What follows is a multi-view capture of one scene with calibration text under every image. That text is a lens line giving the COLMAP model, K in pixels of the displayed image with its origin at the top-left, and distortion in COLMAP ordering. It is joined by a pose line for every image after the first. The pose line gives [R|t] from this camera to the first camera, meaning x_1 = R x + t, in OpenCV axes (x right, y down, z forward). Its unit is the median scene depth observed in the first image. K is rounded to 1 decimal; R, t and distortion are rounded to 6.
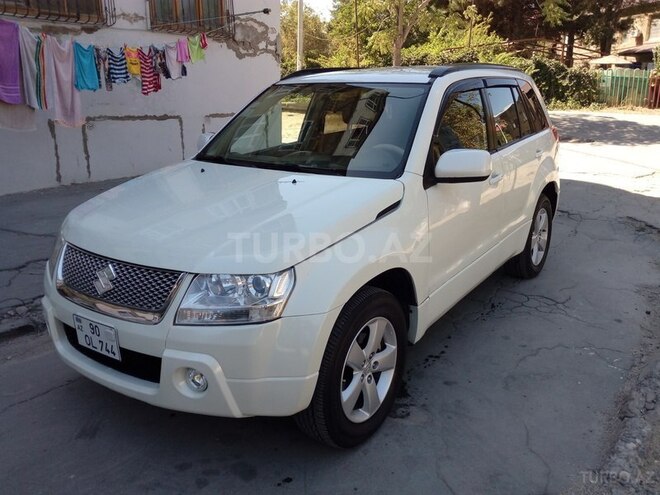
lens RADIAL K [[551.6, 0, 338.5], [0, 551.6, 246.2], [0, 0, 1]] dist [0.056101, -0.099702]
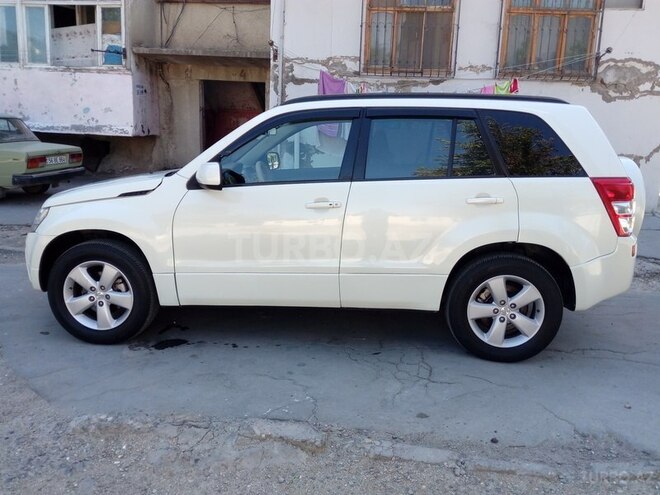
lens RADIAL K [[551.6, 0, 338.5], [0, 551.6, 246.2], [0, 0, 1]] dist [0.056101, -0.099702]
pose [[0.515256, 0.189088, -0.835917, 0.427392], [-0.264953, 0.962722, 0.054456, -0.040823], [0.815053, 0.193420, 0.546148, 0.184786]]
